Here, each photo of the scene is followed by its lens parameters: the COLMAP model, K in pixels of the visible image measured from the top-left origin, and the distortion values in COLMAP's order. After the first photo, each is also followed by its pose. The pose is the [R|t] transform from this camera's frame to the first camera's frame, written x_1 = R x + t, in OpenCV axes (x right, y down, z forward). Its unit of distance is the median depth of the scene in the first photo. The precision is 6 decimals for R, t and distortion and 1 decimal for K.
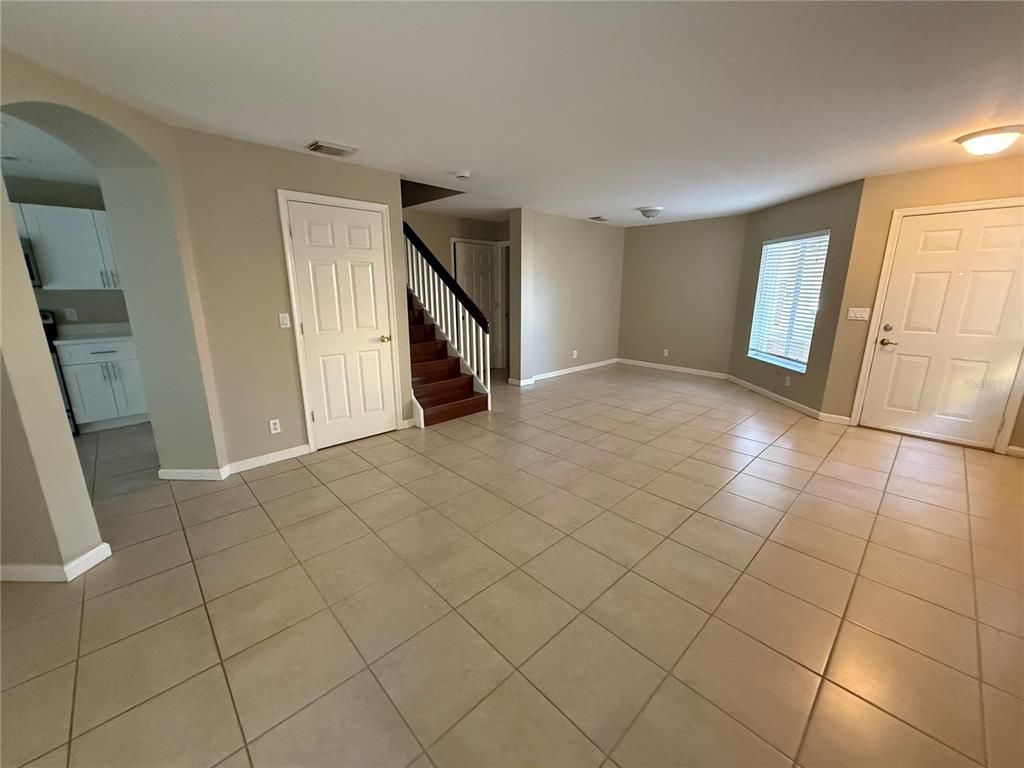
lens RADIAL K [[411.0, 0, 509.5], [0, 411.0, 385.9], [0, 0, 1]] dist [0.002110, 0.000000]
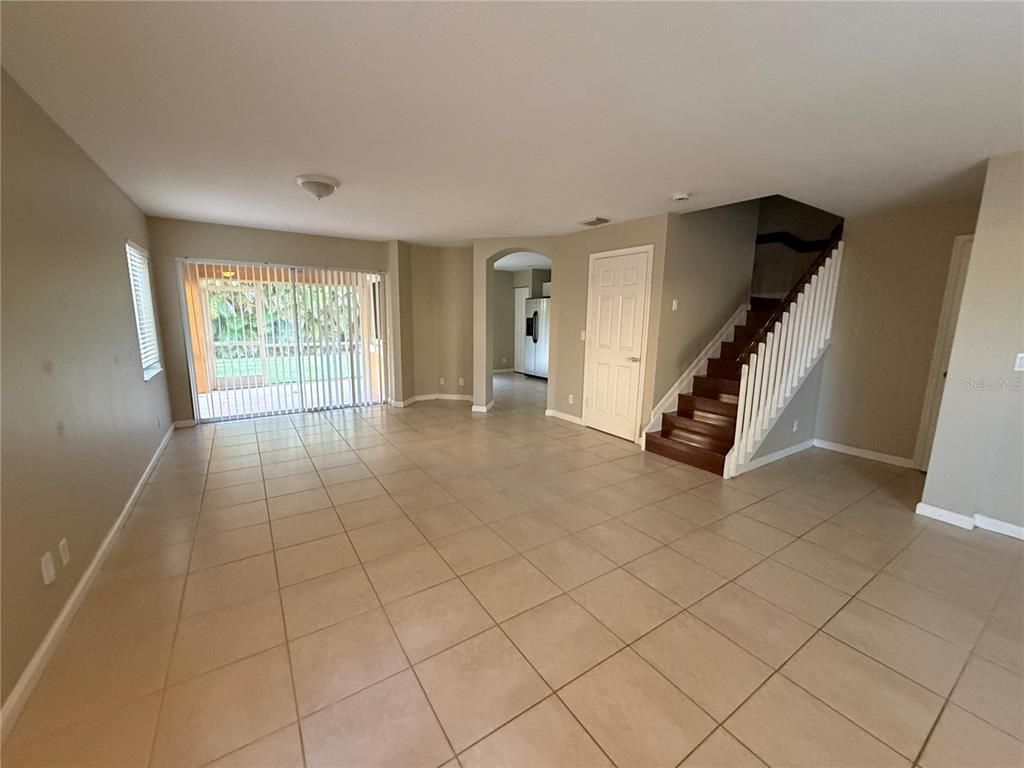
lens RADIAL K [[411.0, 0, 509.3], [0, 411.0, 383.0], [0, 0, 1]] dist [0.002110, 0.000000]
pose [[-0.176861, 0.163628, -0.970539, 0.945146], [-0.246507, 0.947291, 0.204629, -0.212921], [0.952866, 0.275436, -0.127204, 0.874332]]
